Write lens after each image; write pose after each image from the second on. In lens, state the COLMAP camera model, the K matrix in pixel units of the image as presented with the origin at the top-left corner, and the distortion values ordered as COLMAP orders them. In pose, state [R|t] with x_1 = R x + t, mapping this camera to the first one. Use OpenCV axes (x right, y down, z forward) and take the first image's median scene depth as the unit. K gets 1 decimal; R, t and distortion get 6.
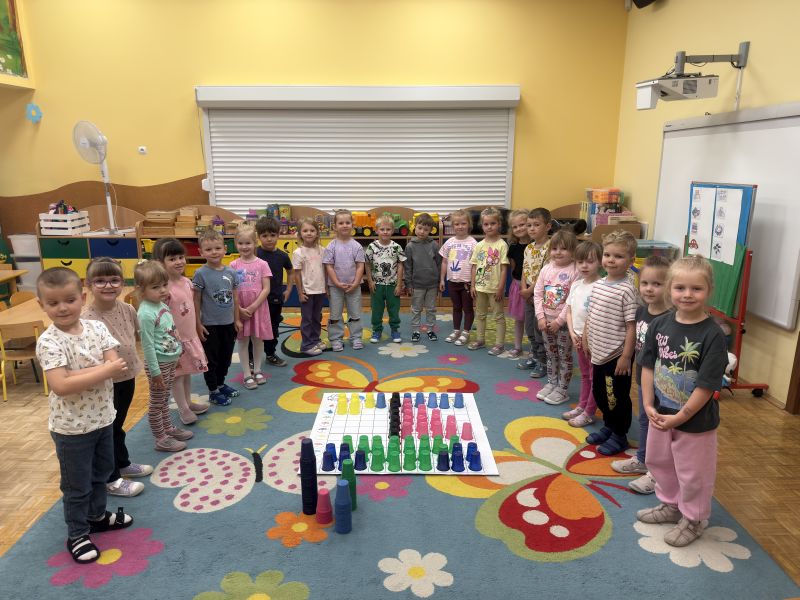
lens RADIAL K [[562.8, 0, 400.0], [0, 562.8, 300.0], [0, 0, 1]] dist [0.091784, -0.115352]
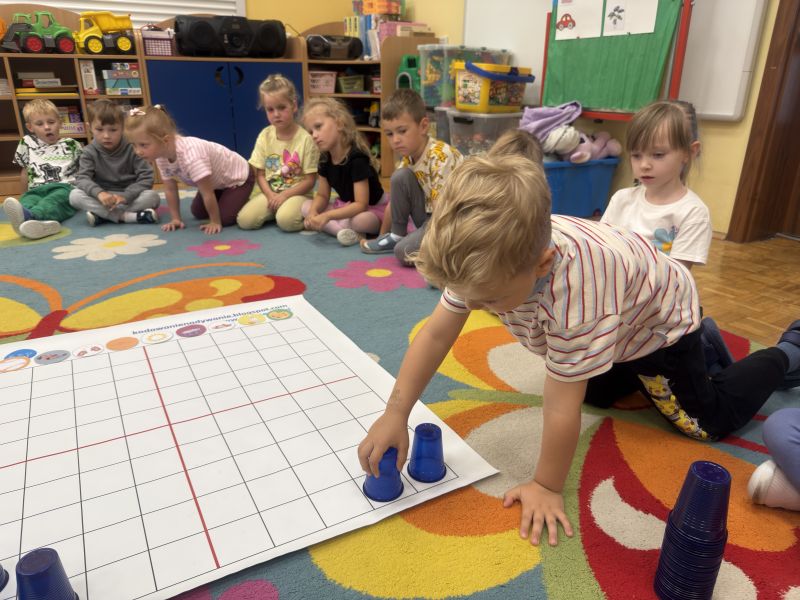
lens RADIAL K [[570.7, 0, 400.0], [0, 570.7, 300.0], [0, 0, 1]] dist [0.007184, -0.025564]
pose [[0.864447, -0.173175, 0.471955, -0.023775], [0.108485, 0.980936, 0.161232, 0.099244], [-0.490879, -0.088176, 0.866754, 0.531963]]
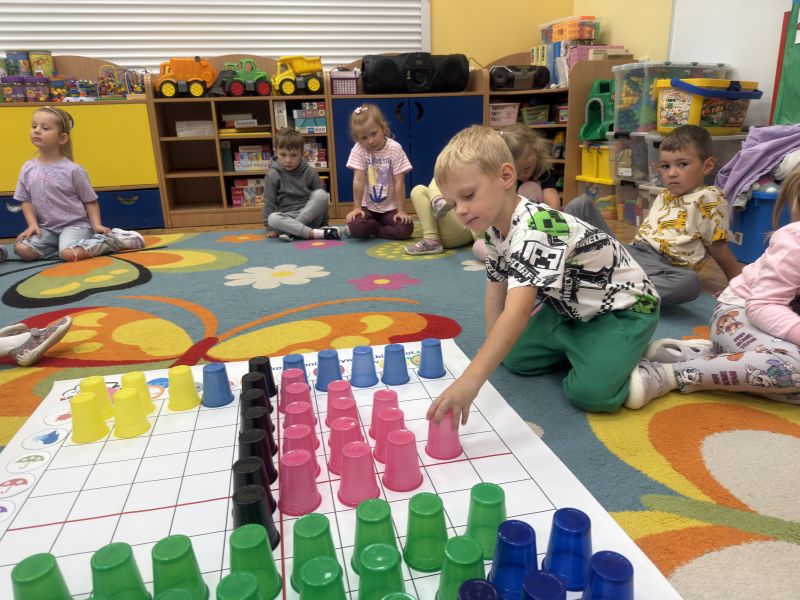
lens RADIAL K [[570.9, 0, 396.3], [0, 570.9, 298.8], [0, 0, 1]] dist [-0.009325, -0.002456]
pose [[0.976676, -0.090932, 0.194512, 0.010489], [0.080388, 0.994868, 0.061448, 0.105171], [-0.199101, -0.044379, 0.978974, 0.593847]]
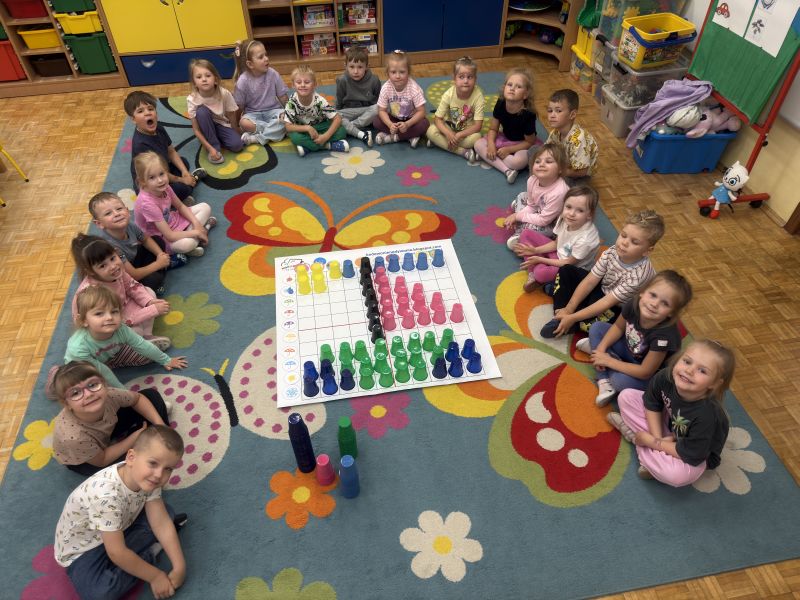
lens RADIAL K [[562.8, 0, 400.0], [0, 562.8, 300.0], [0, 0, 1]] dist [0.091784, -0.115352]
pose [[0.985939, -0.119835, 0.116468, -0.056890], [0.041021, 0.849194, 0.526485, -0.205053], [-0.161995, -0.514304, 0.842169, 0.239056]]
